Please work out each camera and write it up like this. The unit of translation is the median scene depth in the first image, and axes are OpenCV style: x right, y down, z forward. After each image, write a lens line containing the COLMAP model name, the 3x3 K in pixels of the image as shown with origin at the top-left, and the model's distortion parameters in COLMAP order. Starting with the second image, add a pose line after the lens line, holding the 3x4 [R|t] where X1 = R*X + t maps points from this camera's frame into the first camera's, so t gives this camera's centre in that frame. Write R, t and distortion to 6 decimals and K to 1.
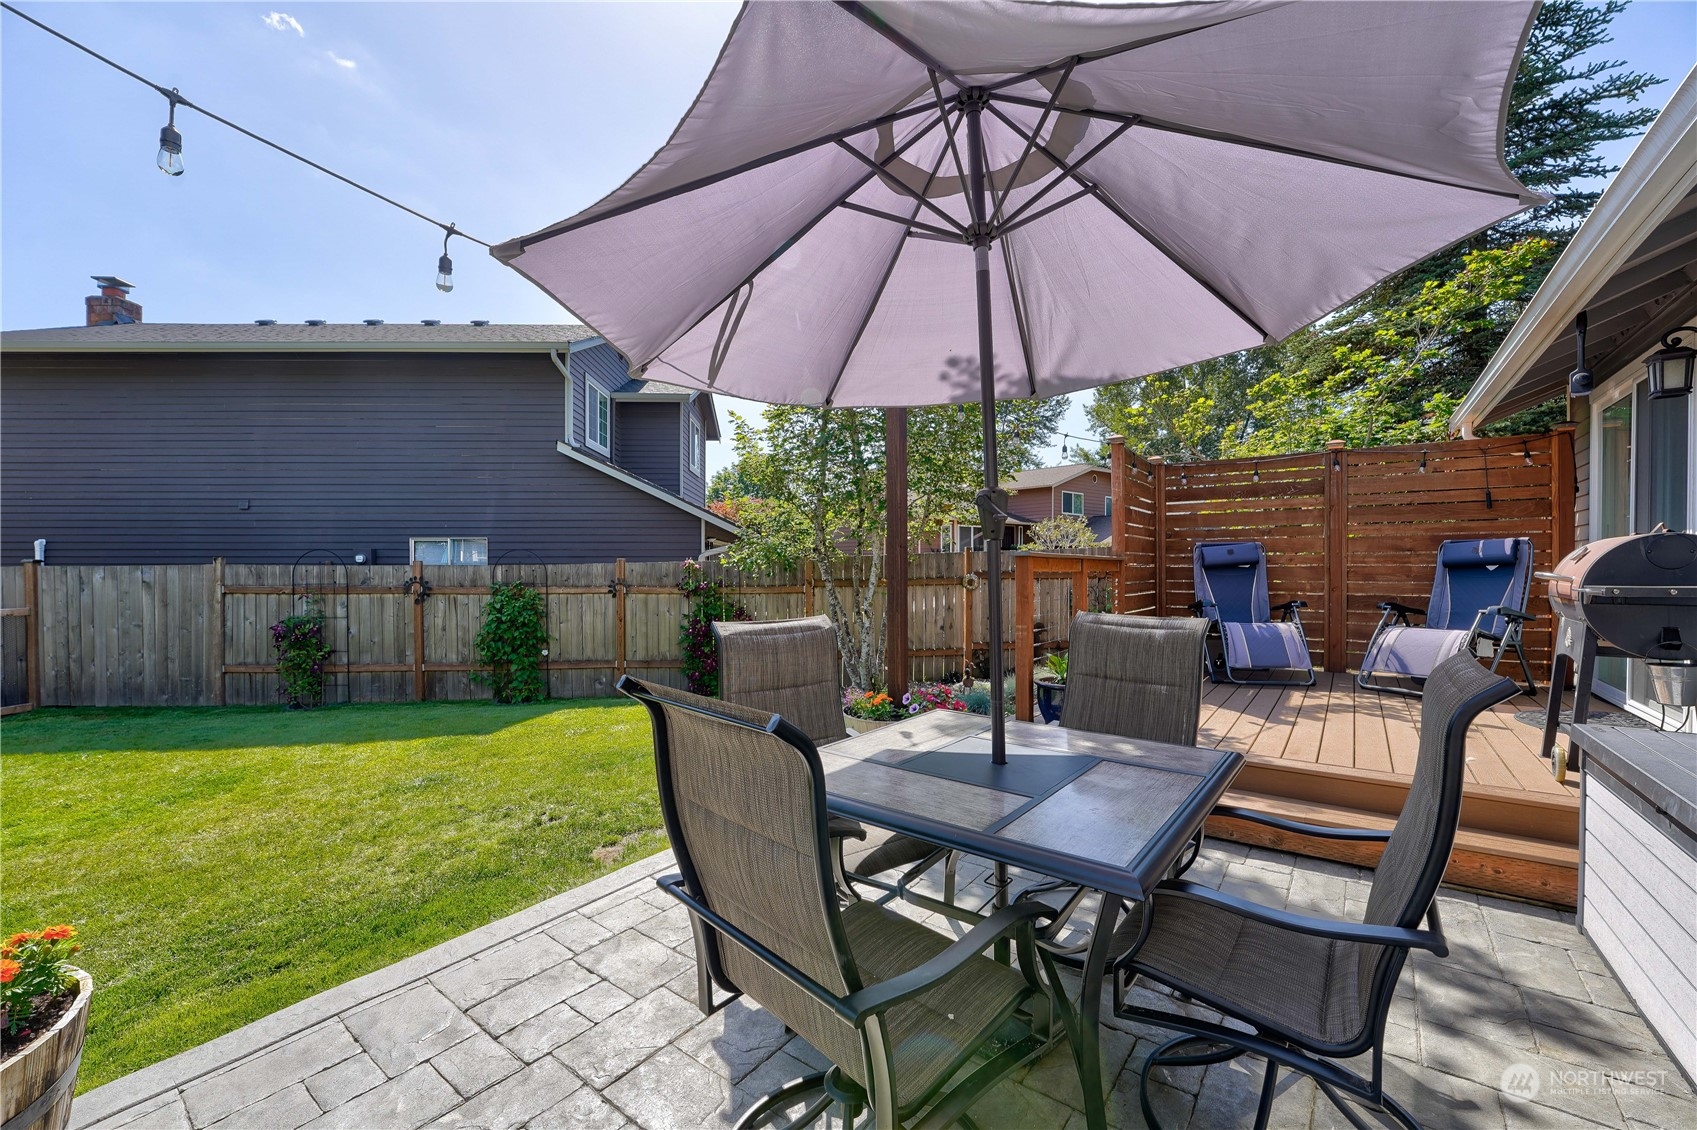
lens RADIAL K [[685.2, 0, 854.0], [0, 685.2, 570.5], [0, 0, 1]] dist [-0.018751, 0.001100]
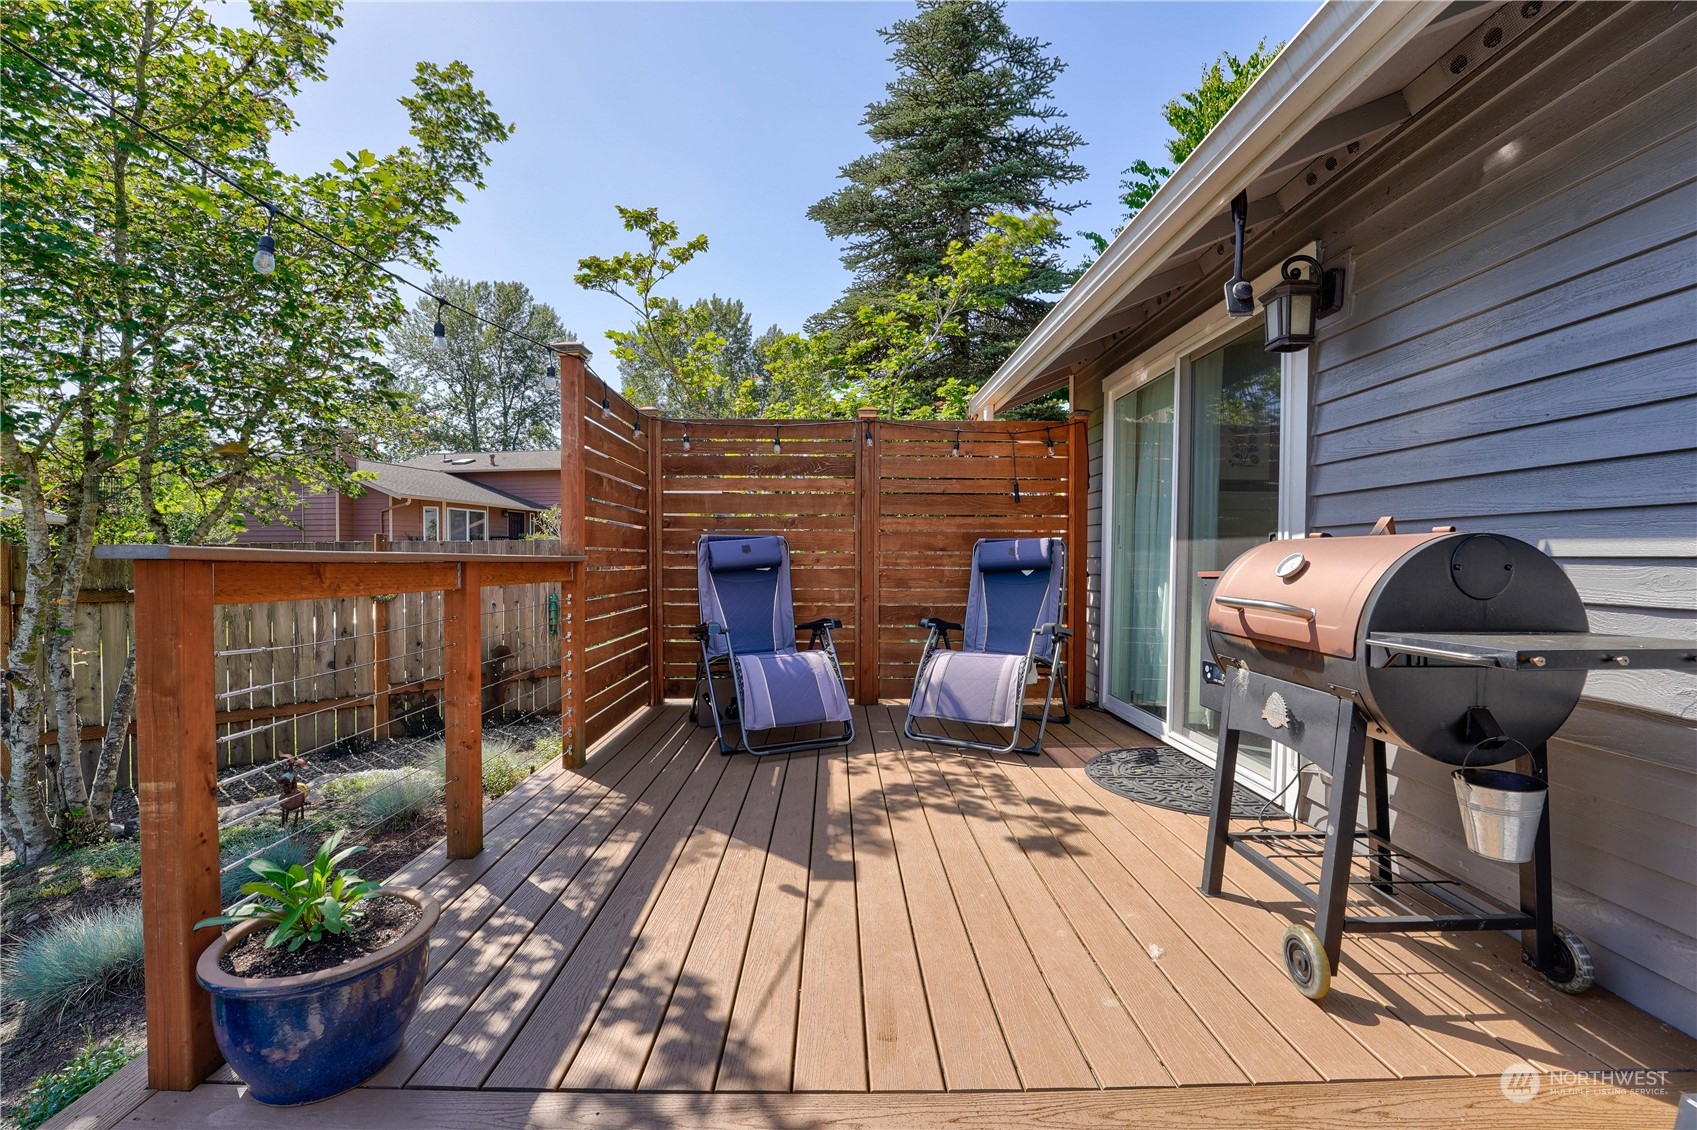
lens RADIAL K [[685.2, 0, 848.1], [0, 685.2, 569.0], [0, 0, 1]] dist [-0.018751, 0.001100]
pose [[0.794680, -0.005653, 0.607002, 0.217343], [-0.000902, 0.999945, 0.010493, -0.014743], [-0.607028, -0.008886, 0.794631, 0.393484]]
